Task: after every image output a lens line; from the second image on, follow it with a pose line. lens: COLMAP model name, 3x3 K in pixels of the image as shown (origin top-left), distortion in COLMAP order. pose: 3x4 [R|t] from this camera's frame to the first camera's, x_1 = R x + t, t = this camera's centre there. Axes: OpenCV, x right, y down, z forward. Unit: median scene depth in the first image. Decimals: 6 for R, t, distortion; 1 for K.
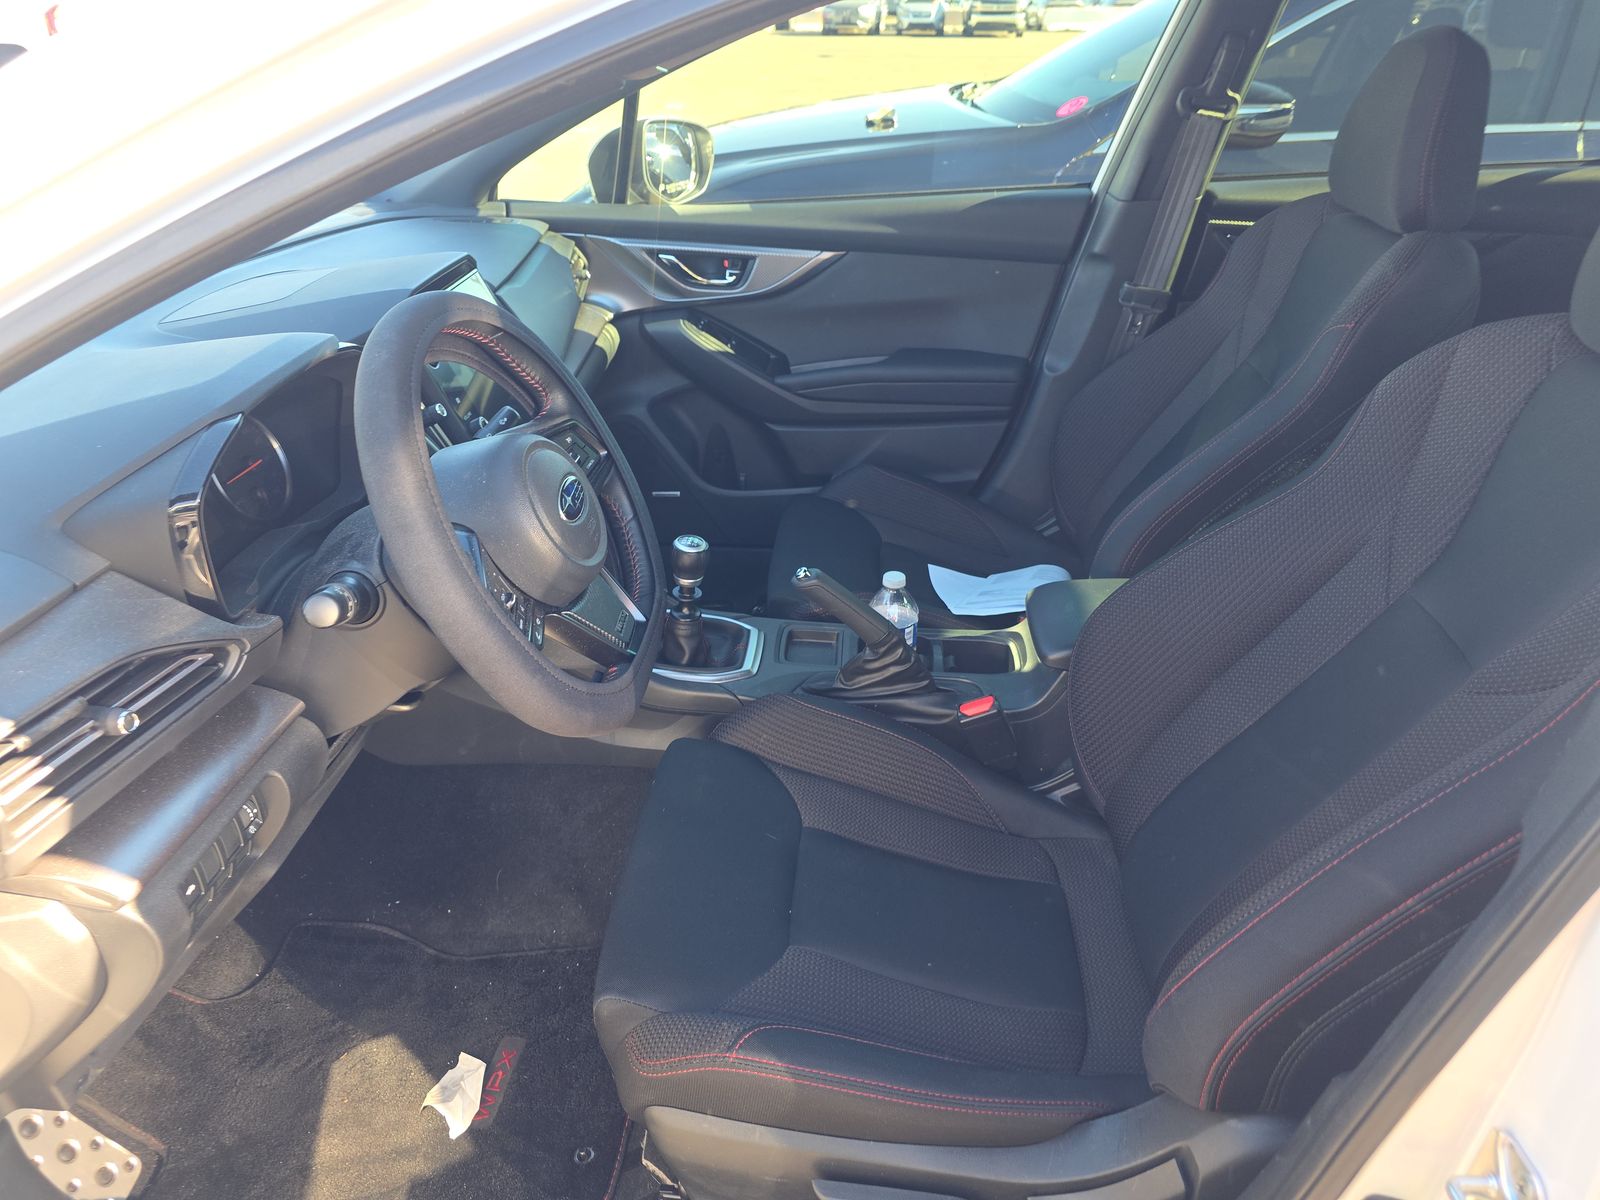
lens RADIAL K [[1076.0, 0, 804.8], [0, 1076.0, 605.2], [0, 0, 1]] dist [0.043590, -0.039283]
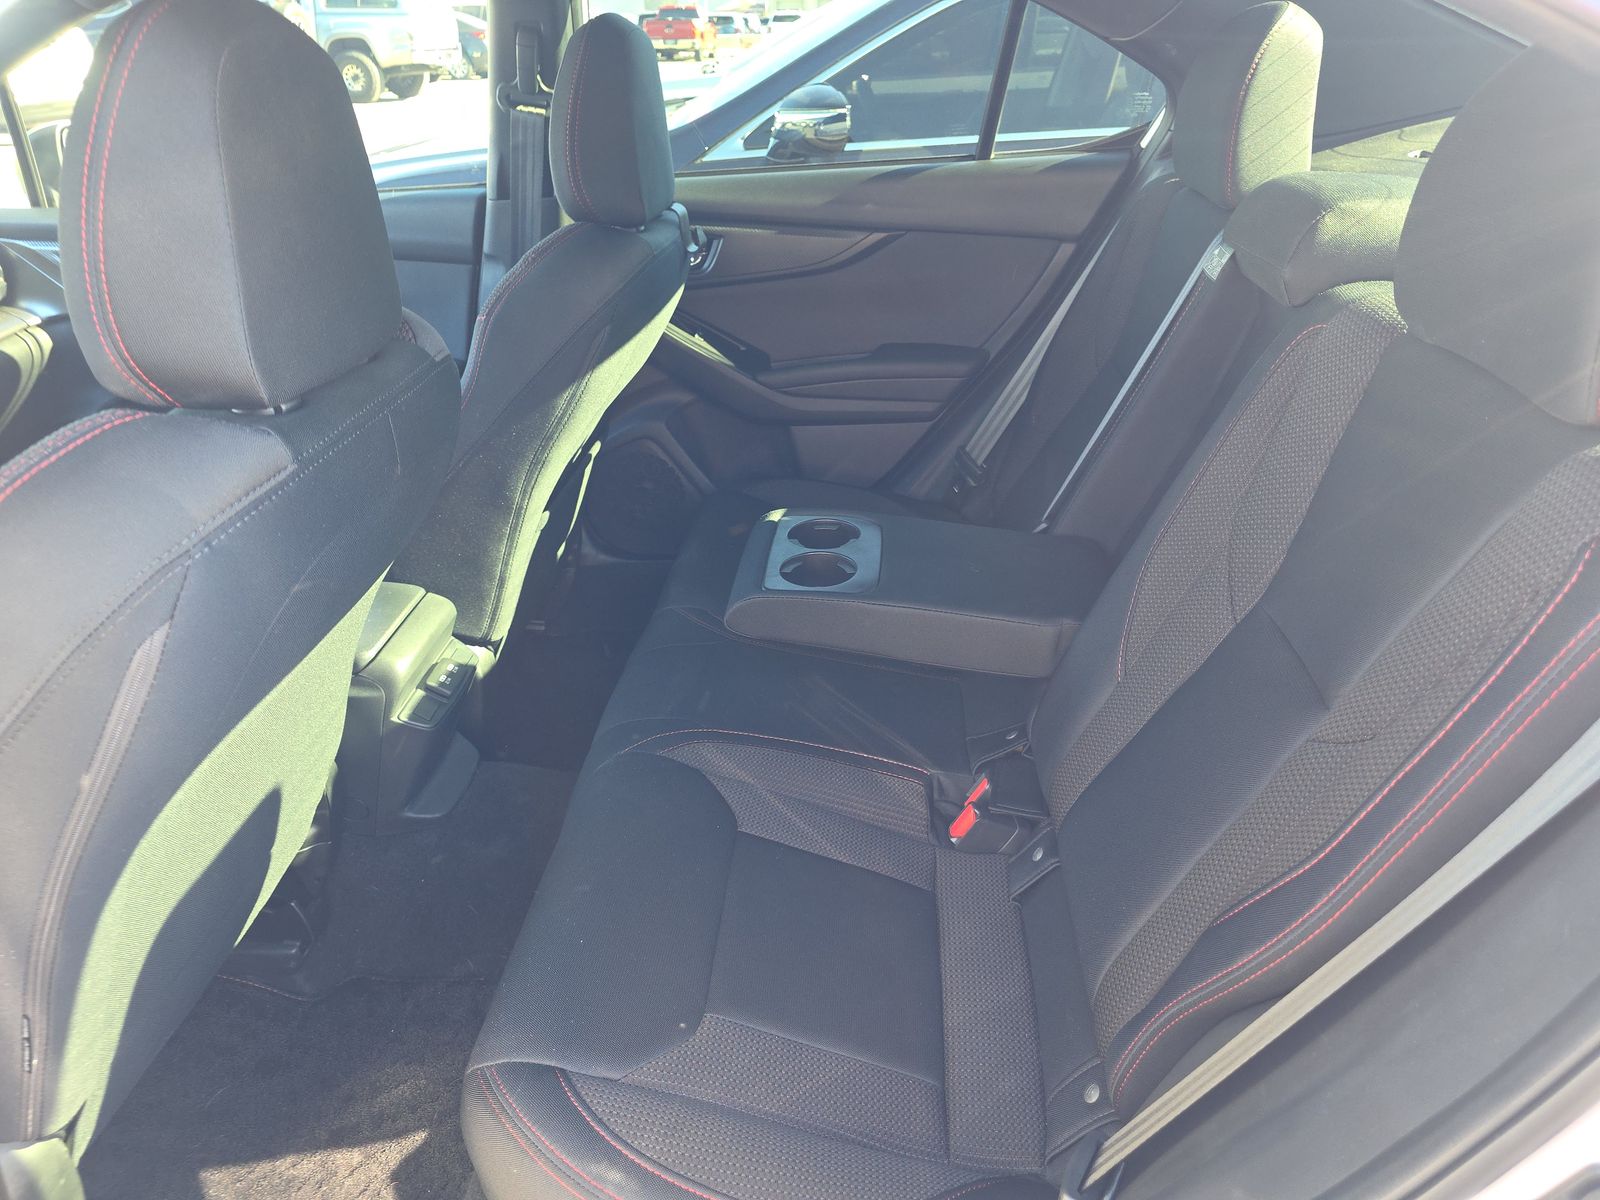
lens RADIAL K [[1076.0, 0, 804.8], [0, 1076.0, 605.2], [0, 0, 1]] dist [0.043590, -0.039283]
pose [[0.999921, -0.004703, -0.011636, 0.533939], [0.004494, 0.999829, -0.017953, 0.014529], [0.011718, 0.017900, 0.999771, 0.019787]]
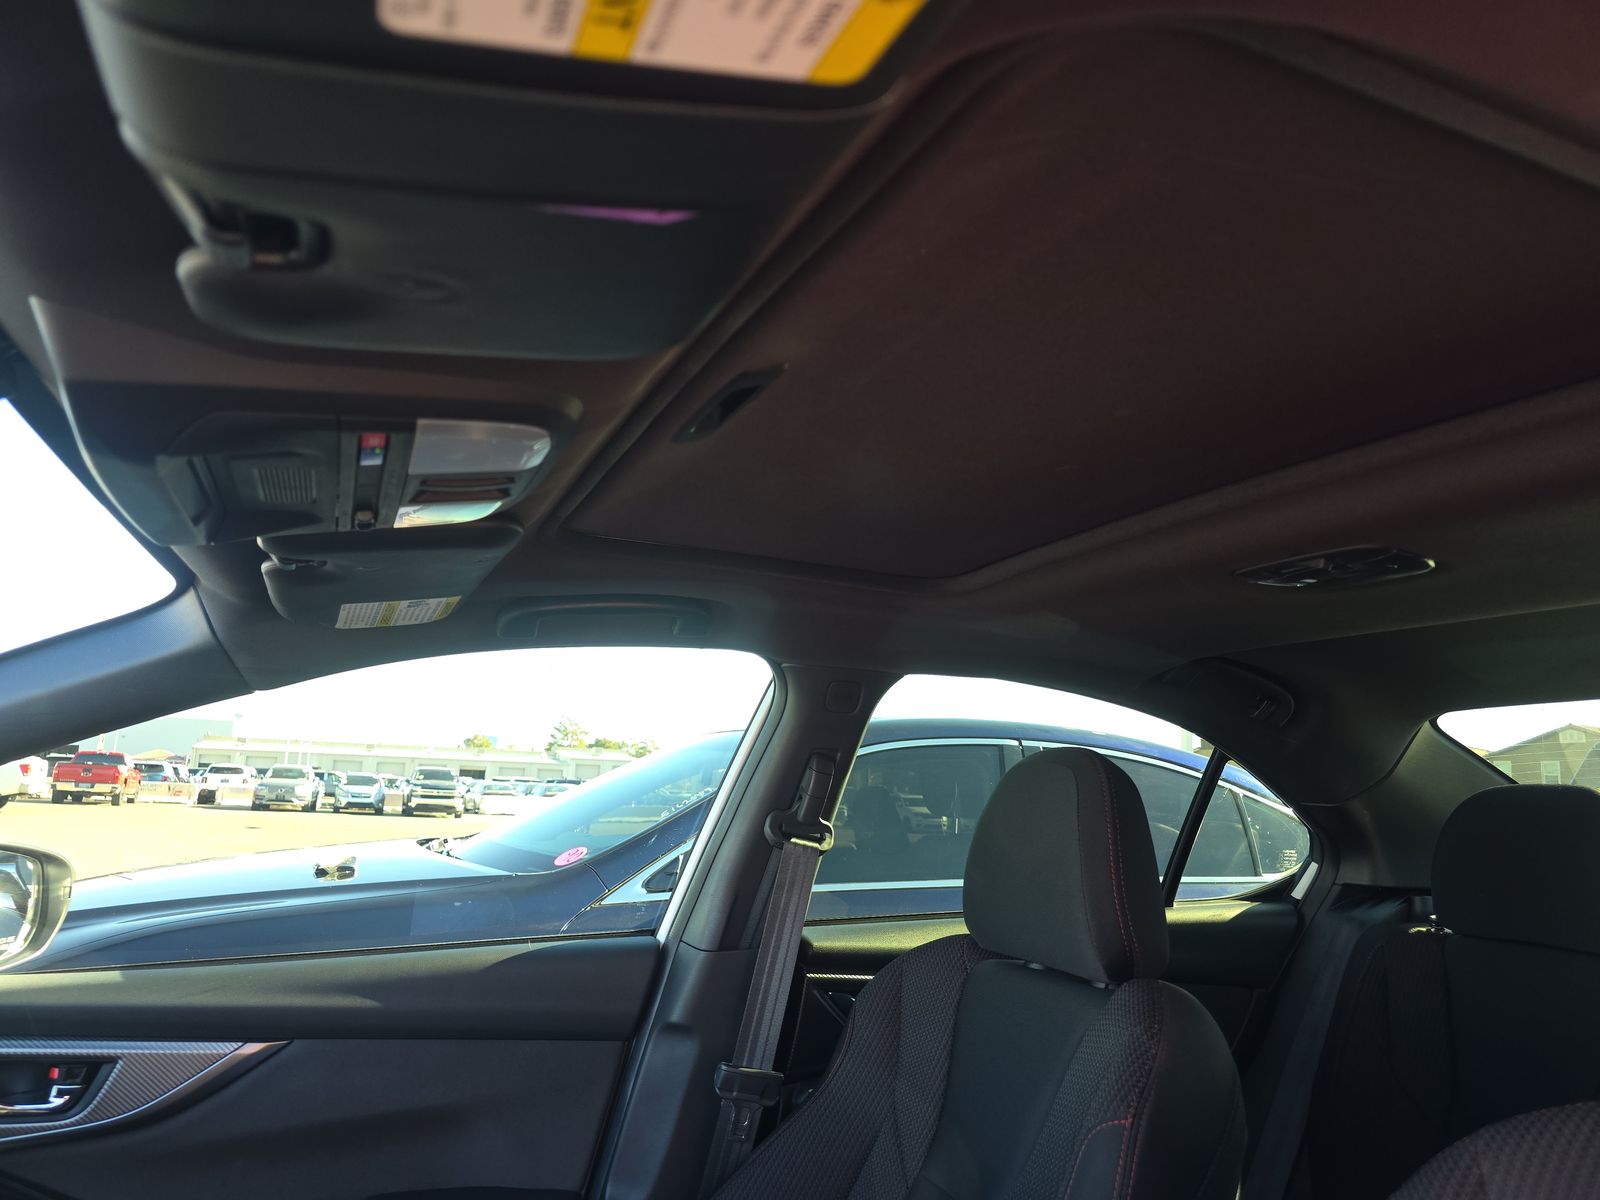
lens RADIAL K [[1076.0, 0, 804.8], [0, 1076.0, 605.2], [0, 0, 1]] dist [0.043590, -0.039283]
pose [[0.887011, 0.122500, 0.445203, -0.007386], [0.184235, 0.790205, -0.584494, -0.101621], [-0.423402, 0.600475, 0.678351, 0.290489]]
